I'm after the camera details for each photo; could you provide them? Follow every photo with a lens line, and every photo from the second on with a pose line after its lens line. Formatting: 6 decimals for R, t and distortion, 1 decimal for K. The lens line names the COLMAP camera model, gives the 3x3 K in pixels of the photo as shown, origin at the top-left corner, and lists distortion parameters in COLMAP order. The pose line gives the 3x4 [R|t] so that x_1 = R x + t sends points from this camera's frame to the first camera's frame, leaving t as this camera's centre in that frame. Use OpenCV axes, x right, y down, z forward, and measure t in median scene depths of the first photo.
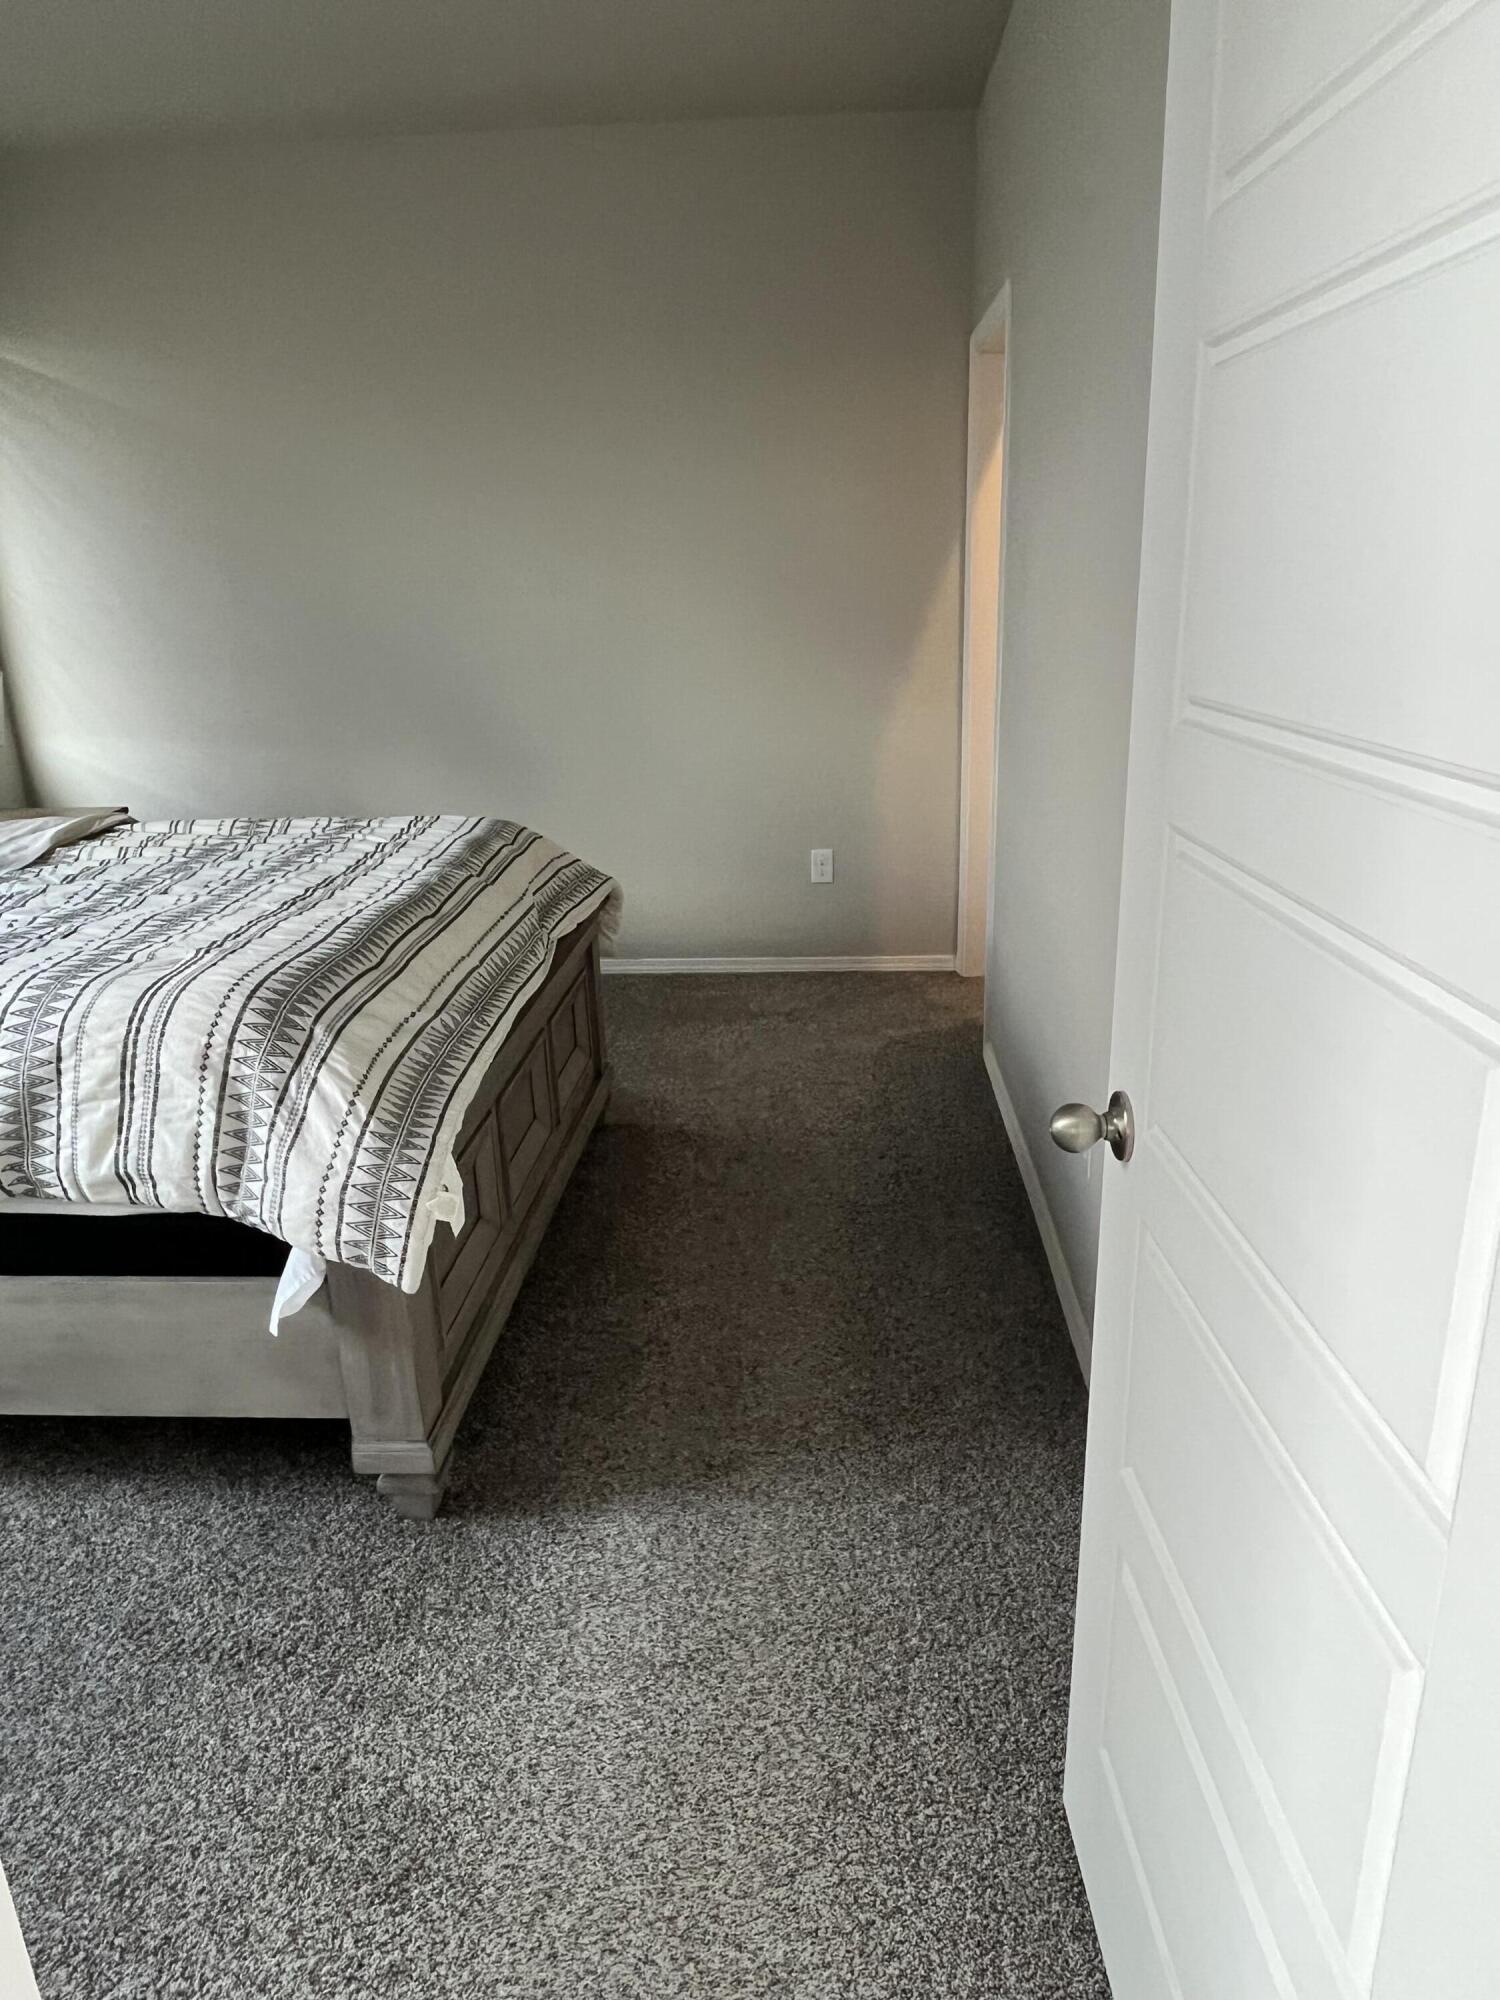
lens RADIAL K [[1288.2, 0, 752.3], [0, 1288.2, 999.8], [0, 0, 1]] dist [0.003974, -0.005091]
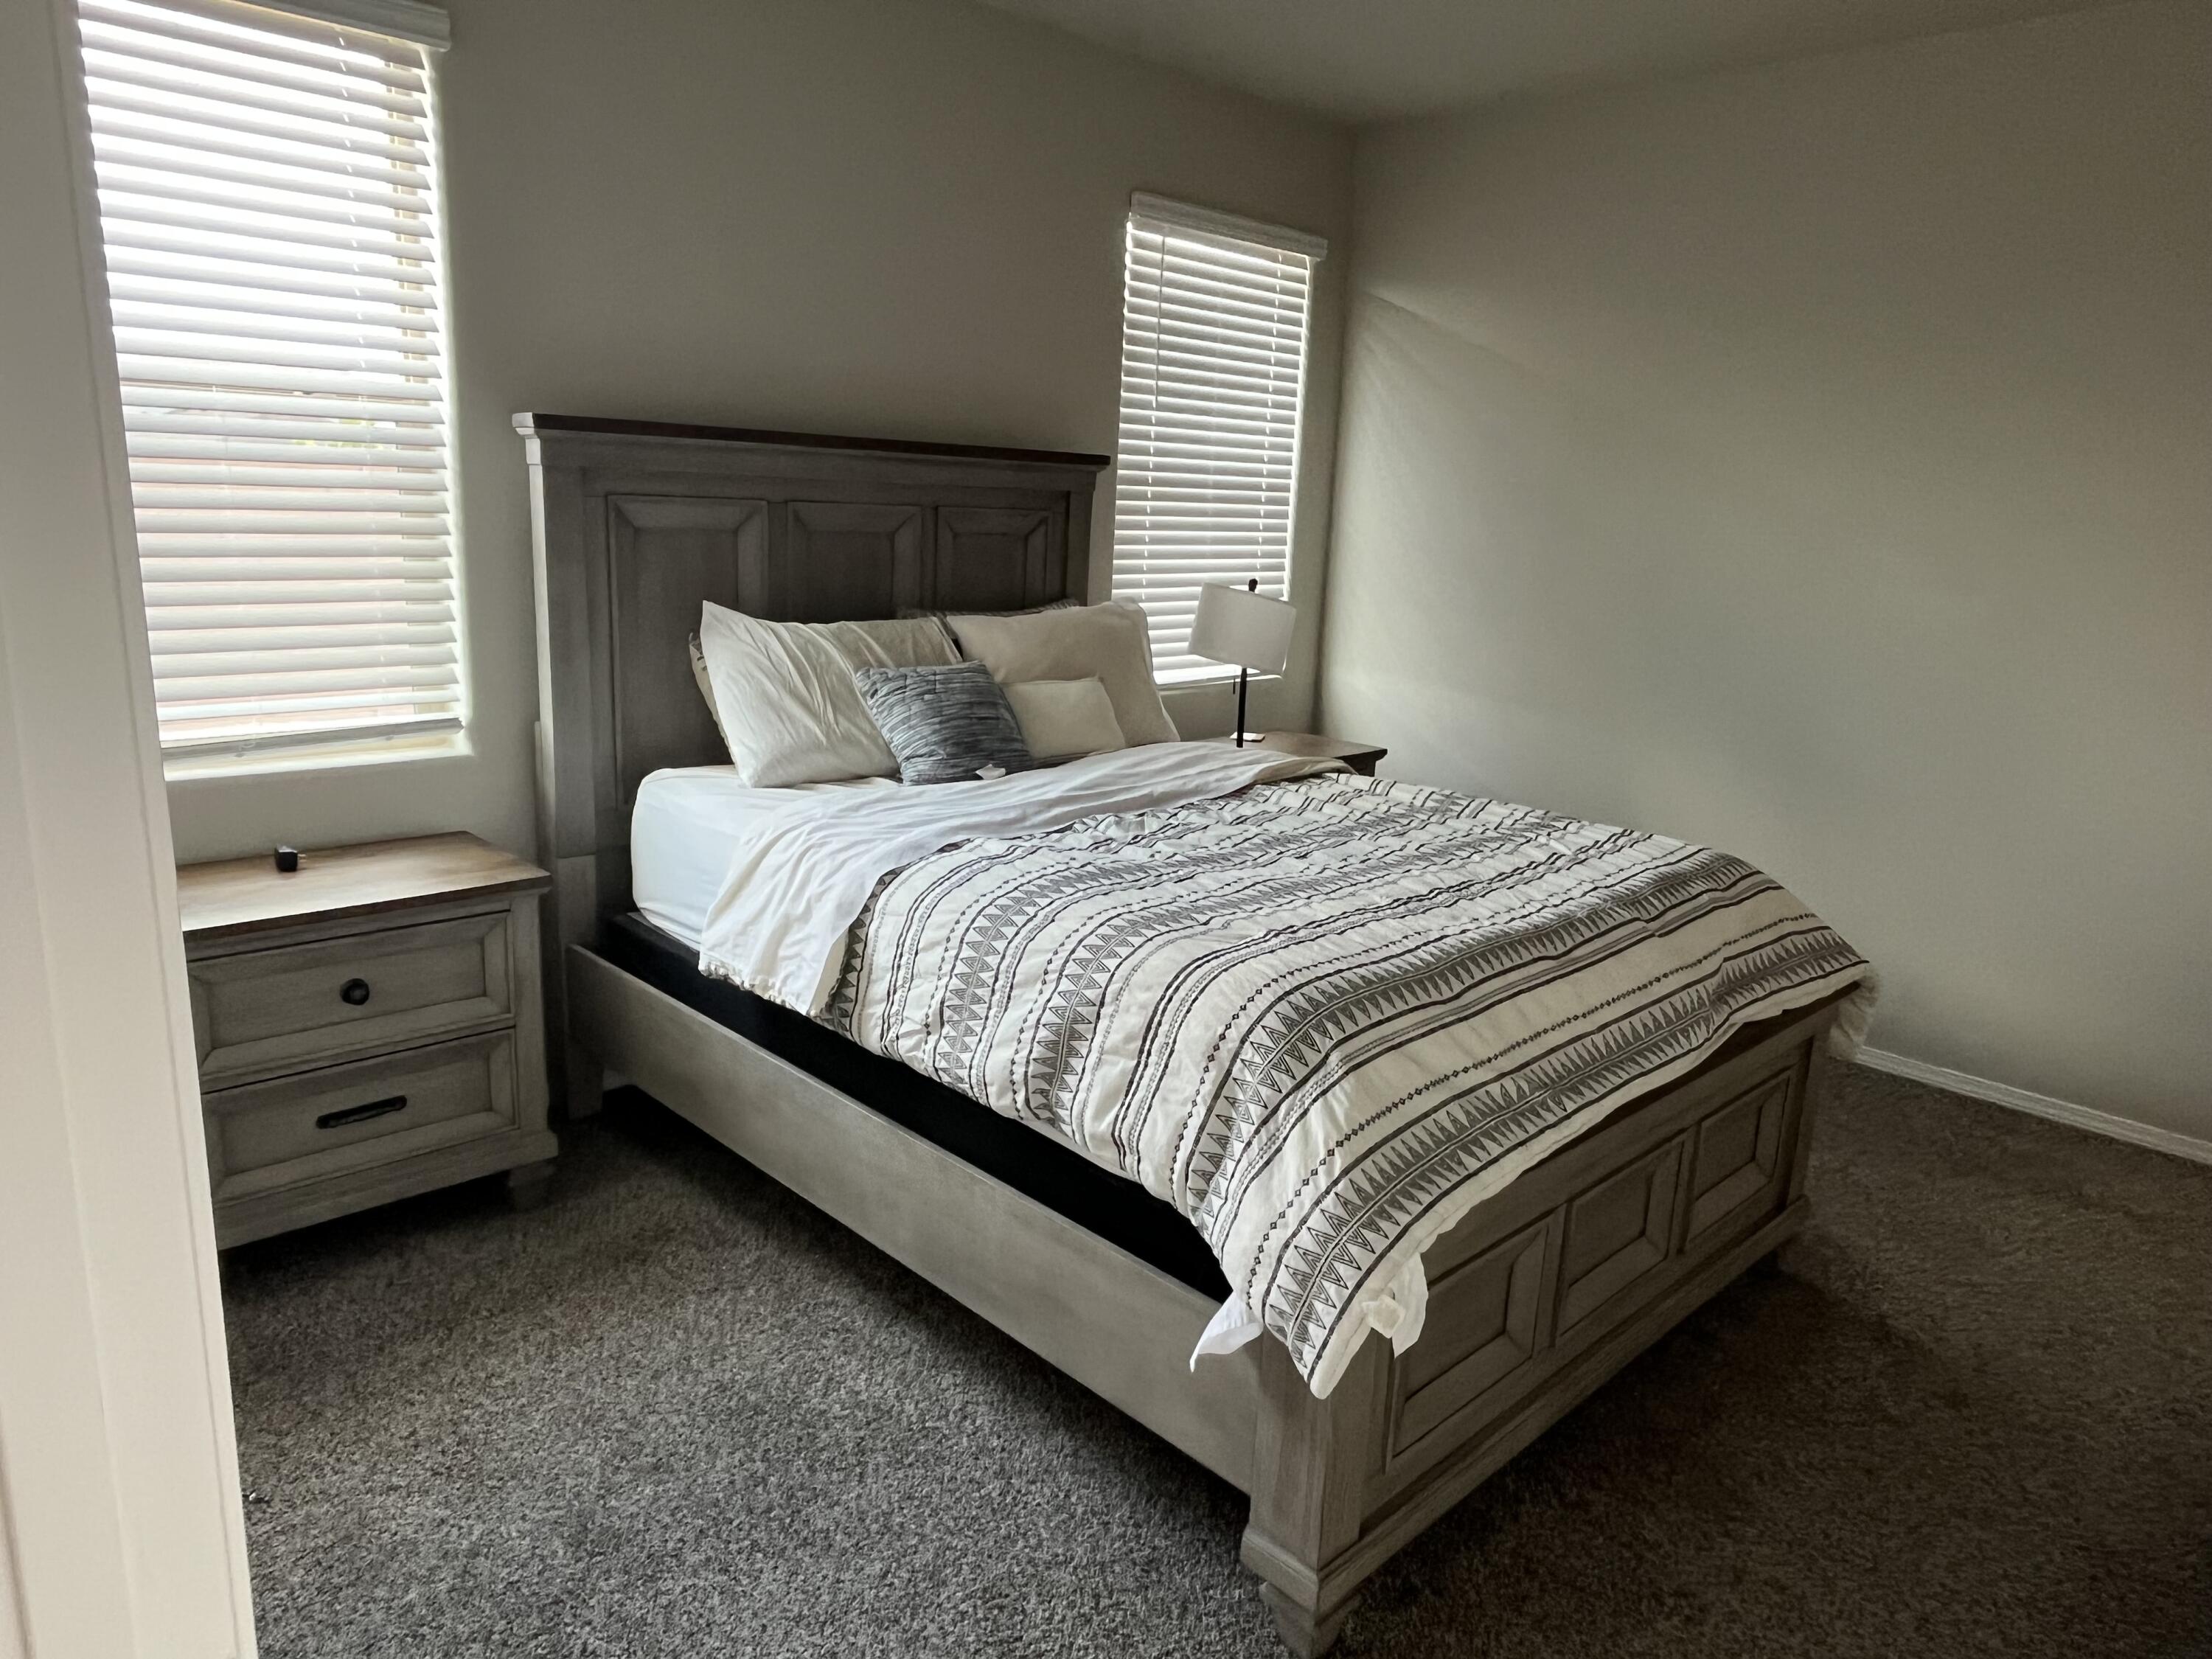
lens RADIAL K [[1424.7, 0, 1105.0], [0, 1424.7, 826.8], [0, 0, 1]] dist [0.003974, -0.005091]
pose [[0.739563, 0.213195, -0.638432, 0.135798], [-0.276139, 0.961117, 0.001070, -0.085839], [0.613836, 0.175505, 0.769678, 0.127783]]
